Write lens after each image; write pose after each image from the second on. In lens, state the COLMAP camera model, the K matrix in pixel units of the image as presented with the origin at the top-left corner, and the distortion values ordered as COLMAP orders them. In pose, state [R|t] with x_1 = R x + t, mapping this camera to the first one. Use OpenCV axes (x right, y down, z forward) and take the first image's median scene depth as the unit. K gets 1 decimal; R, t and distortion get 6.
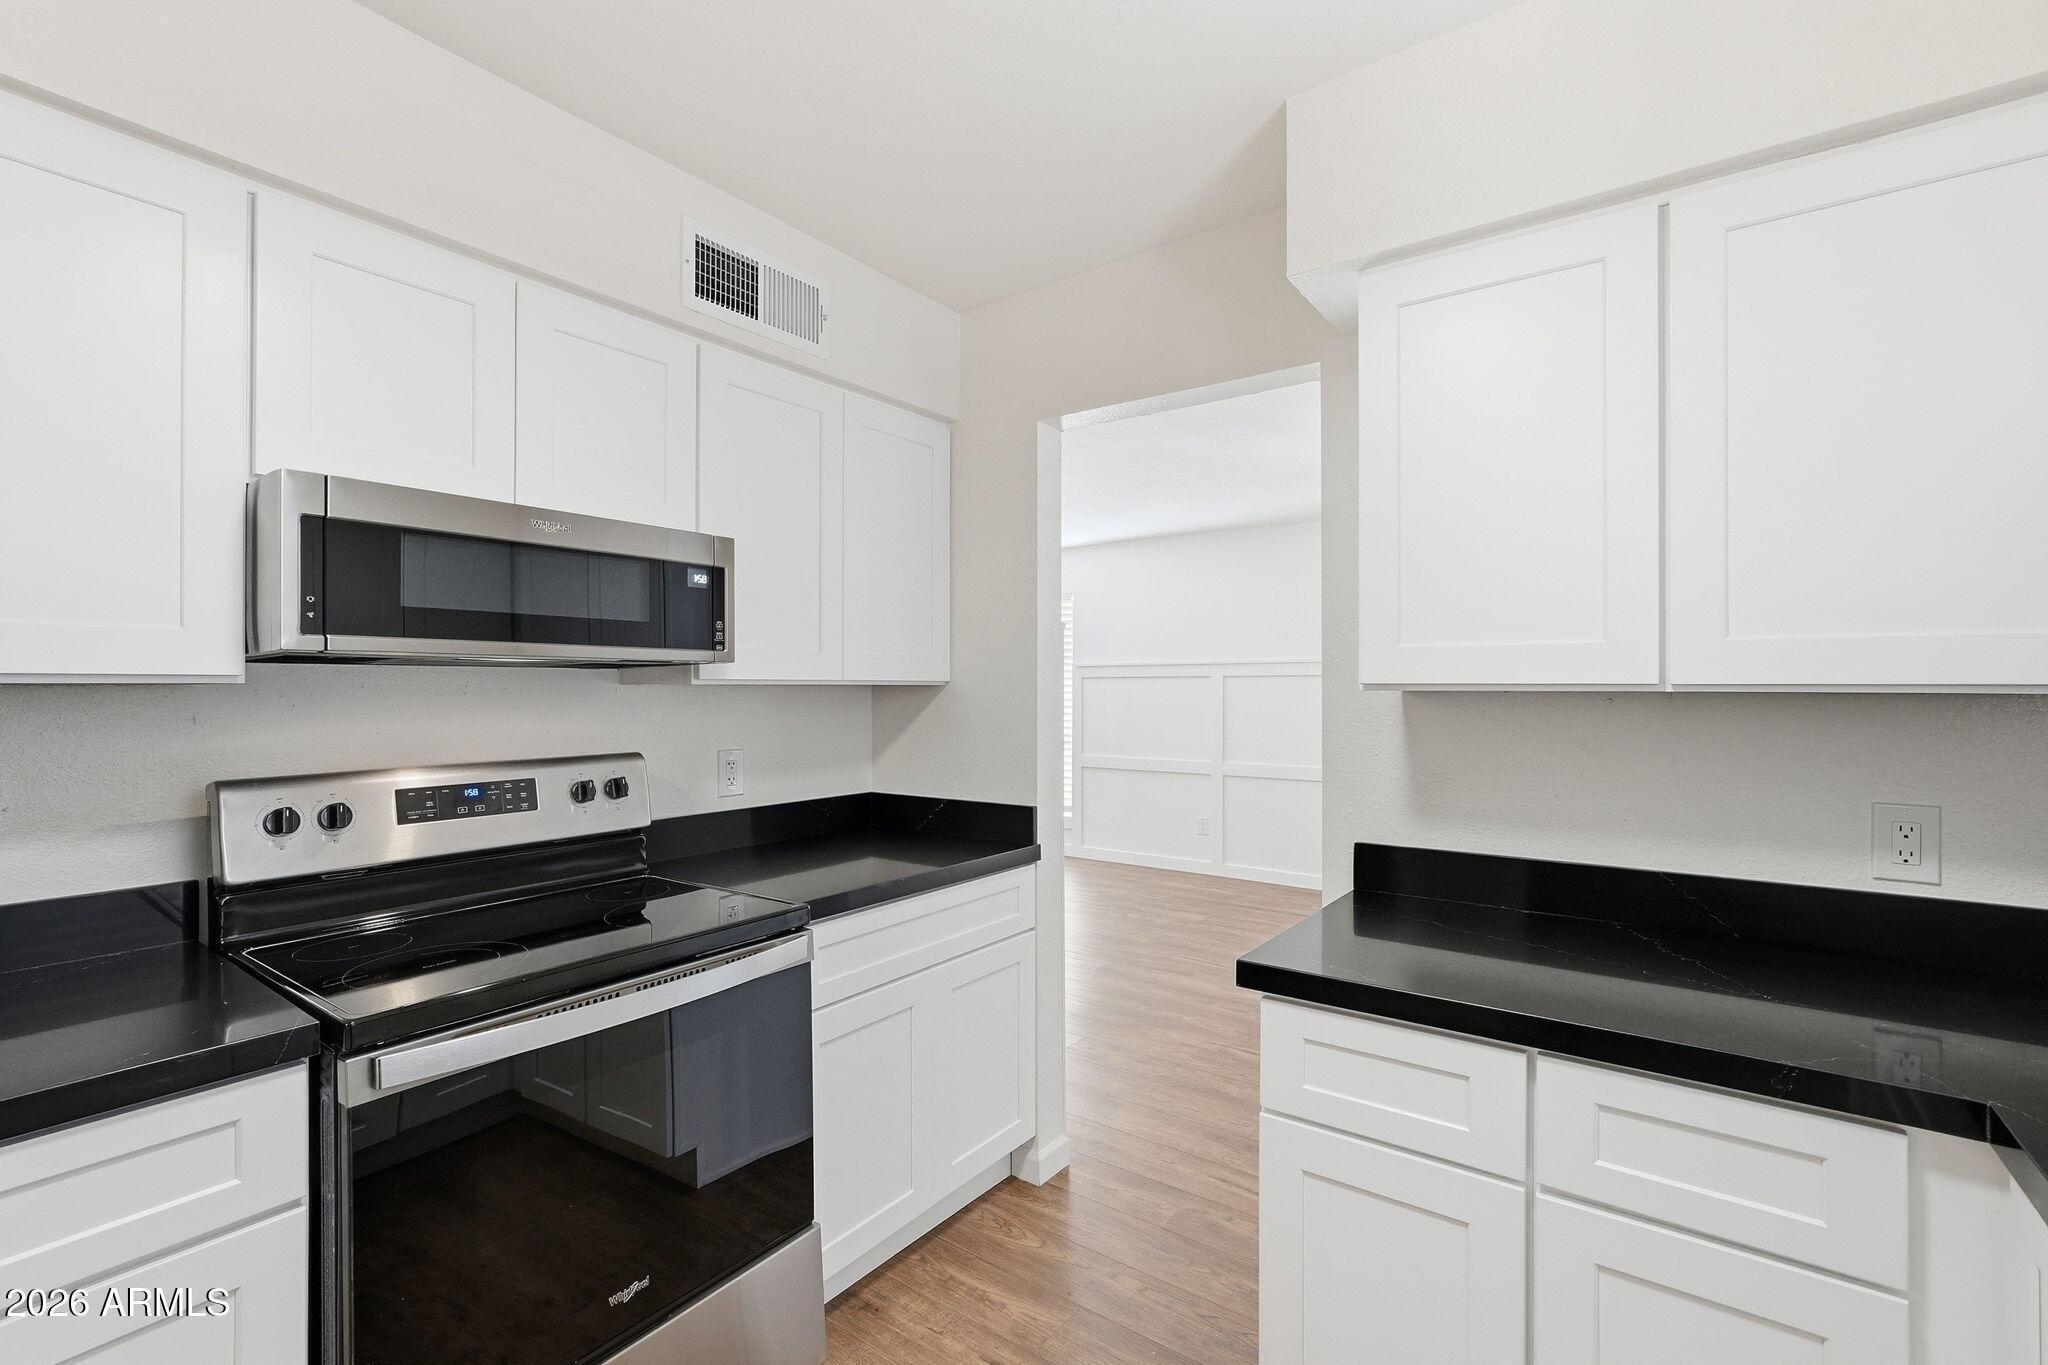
lens RADIAL K [[905.9, 0, 1024.3], [0, 905.9, 685.5], [0, 0, 1]] dist [-0.011267, 0.006912]
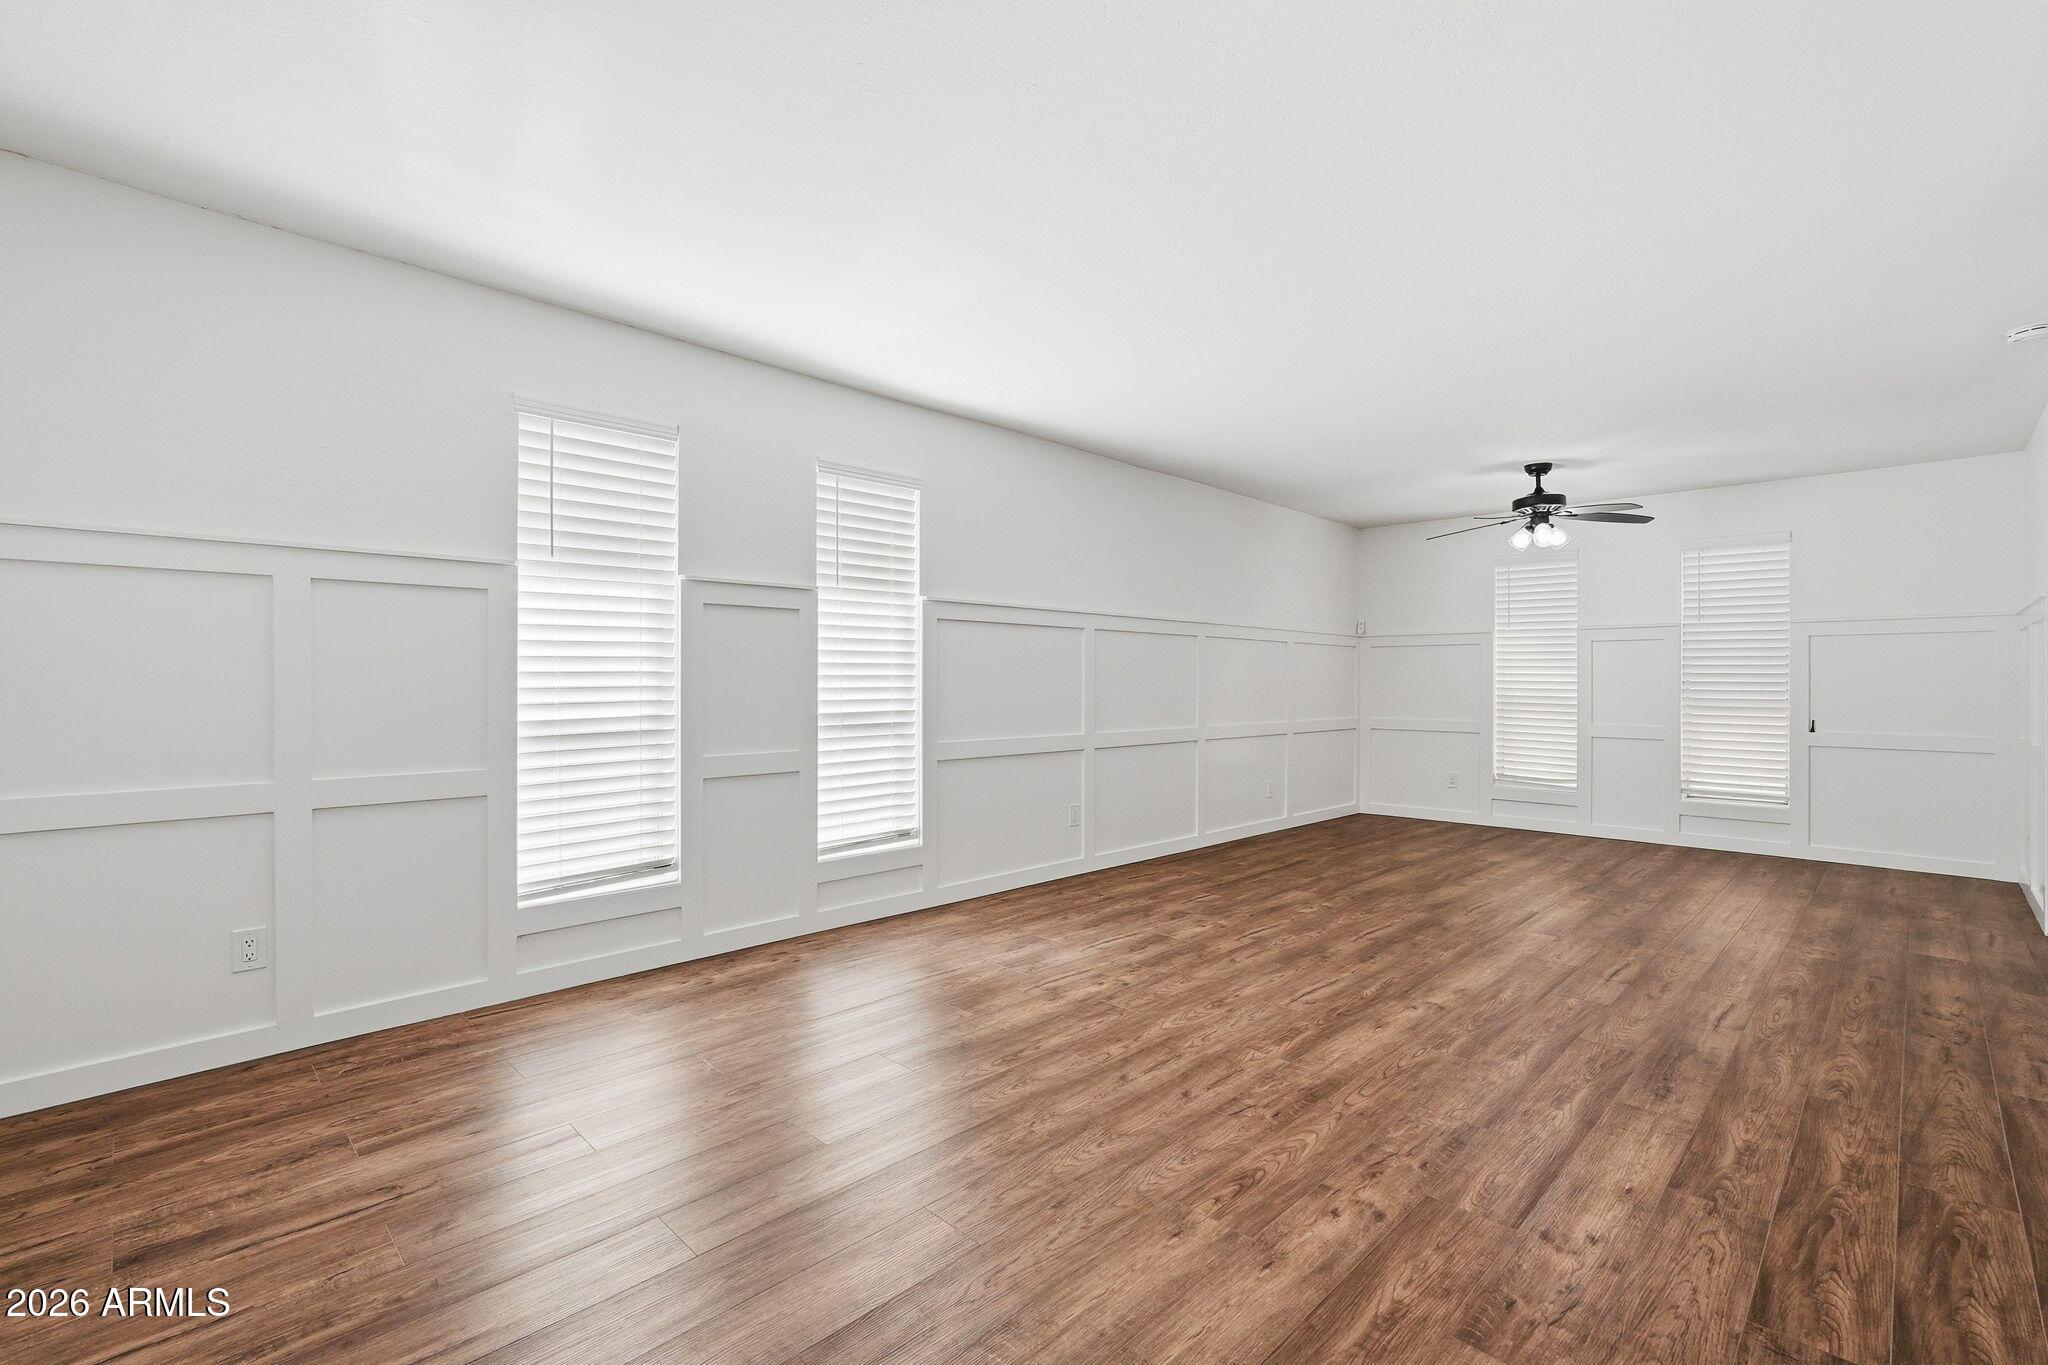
lens RADIAL K [[900.1, 0, 1021.6], [0, 900.1, 688.2], [0, 0, 1]] dist [-0.014933, 0.008300]
pose [[0.147220, -0.007435, 0.989076, -2.040602], [-0.003640, 0.999961, 0.008059, 0.127688], [-0.989097, -0.004787, 0.147187, 3.190668]]
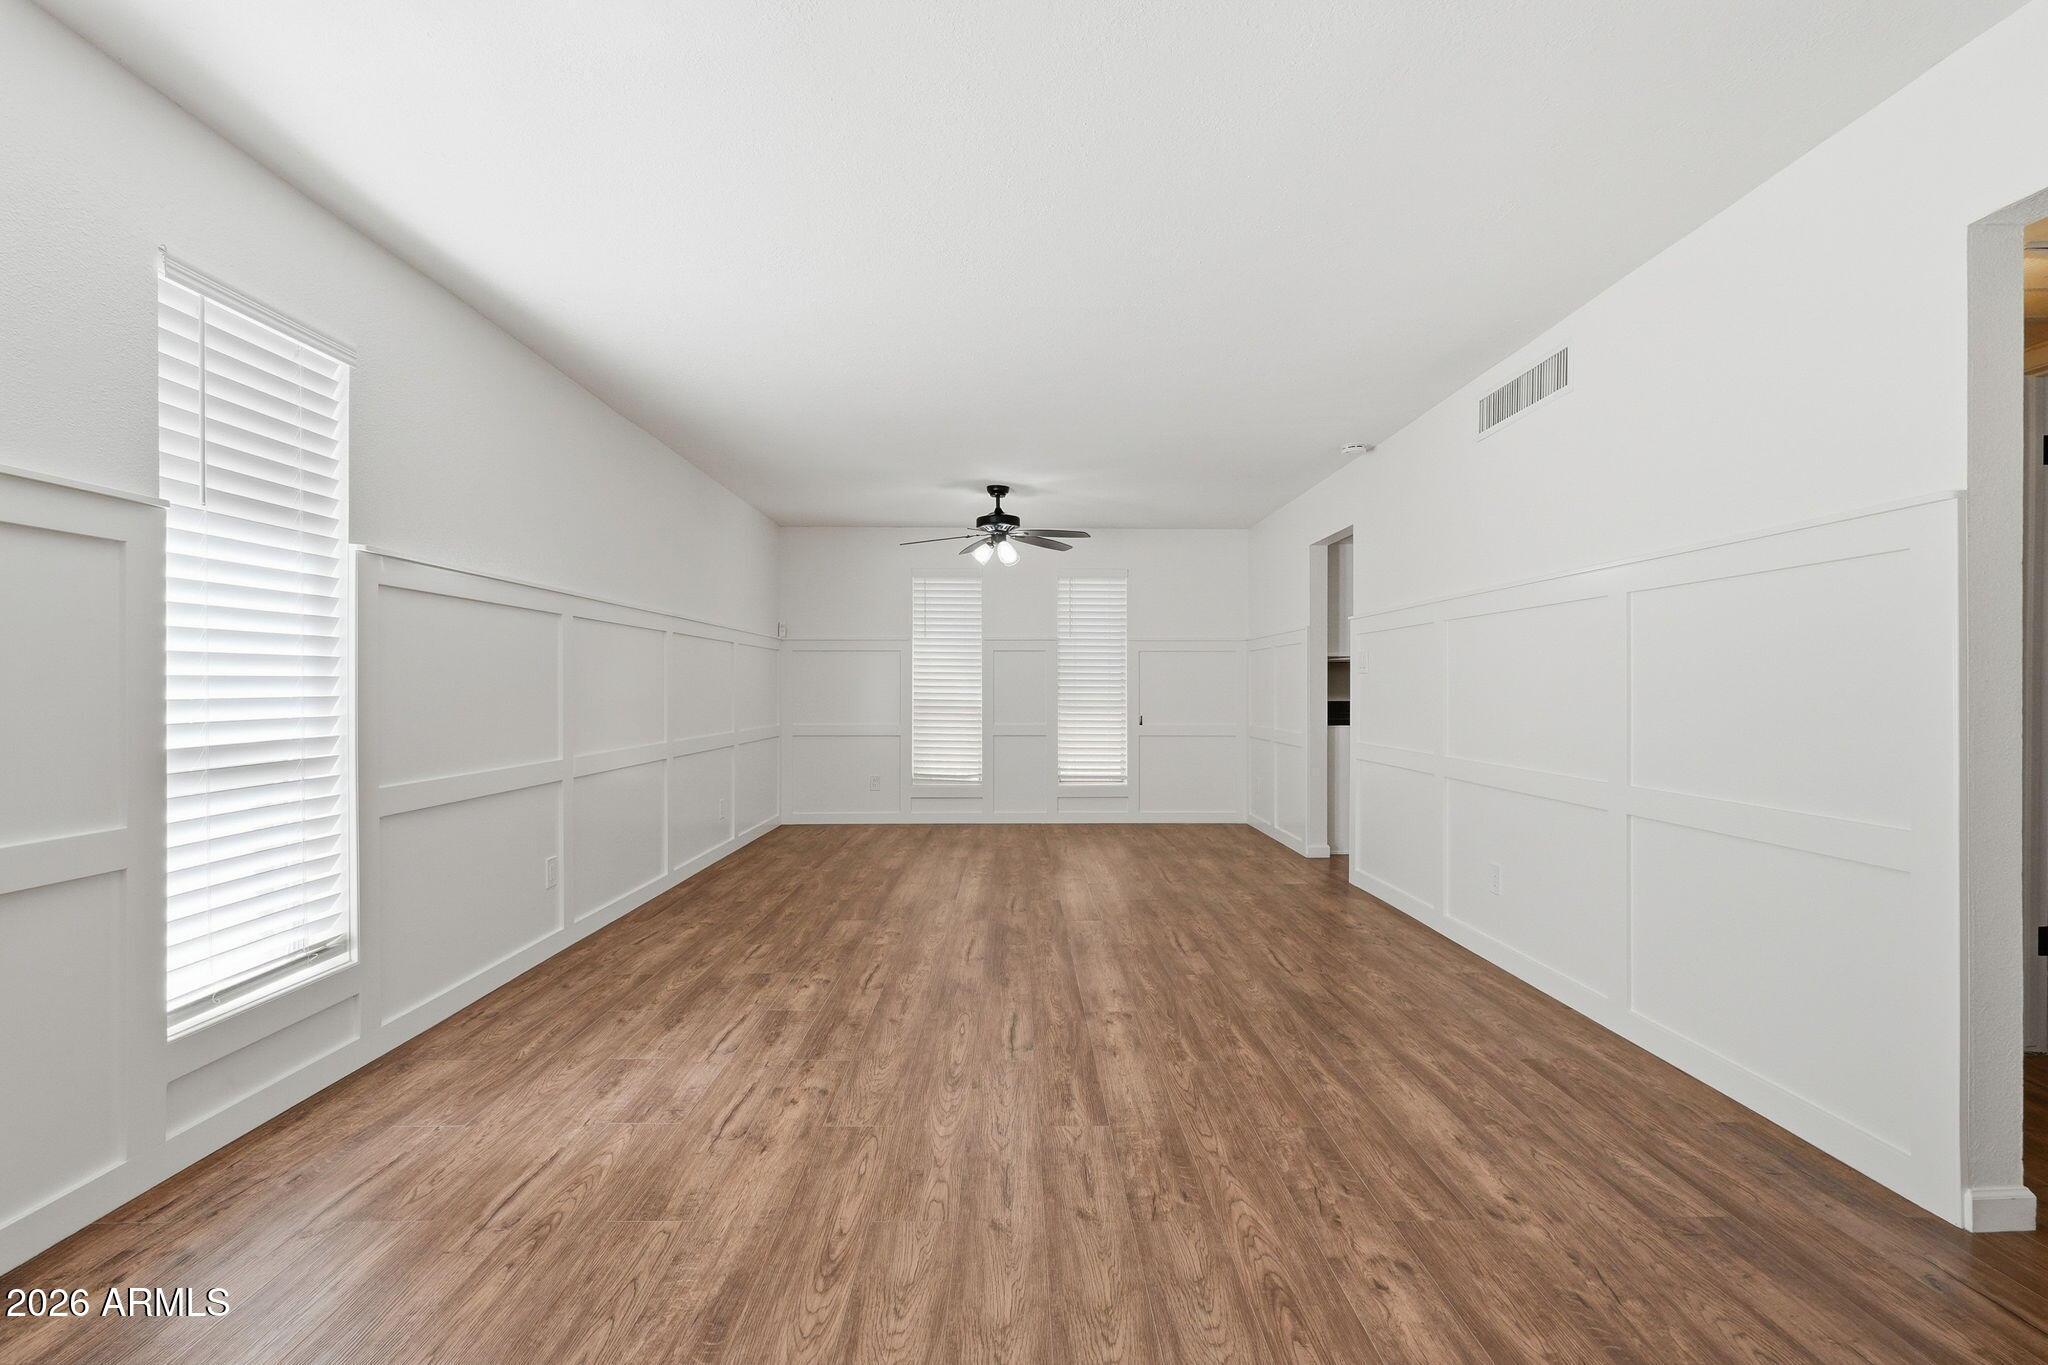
lens RADIAL K [[899.1, 0, 1018.2], [0, 899.1, 691.7], [0, 0, 1]] dist [-0.010002, -0.000074]
pose [[-0.600852, -0.003199, 0.799354, -1.499792], [-0.001217, 0.999994, 0.003087, 0.131630], [-0.799359, 0.000882, -0.600853, 3.794995]]
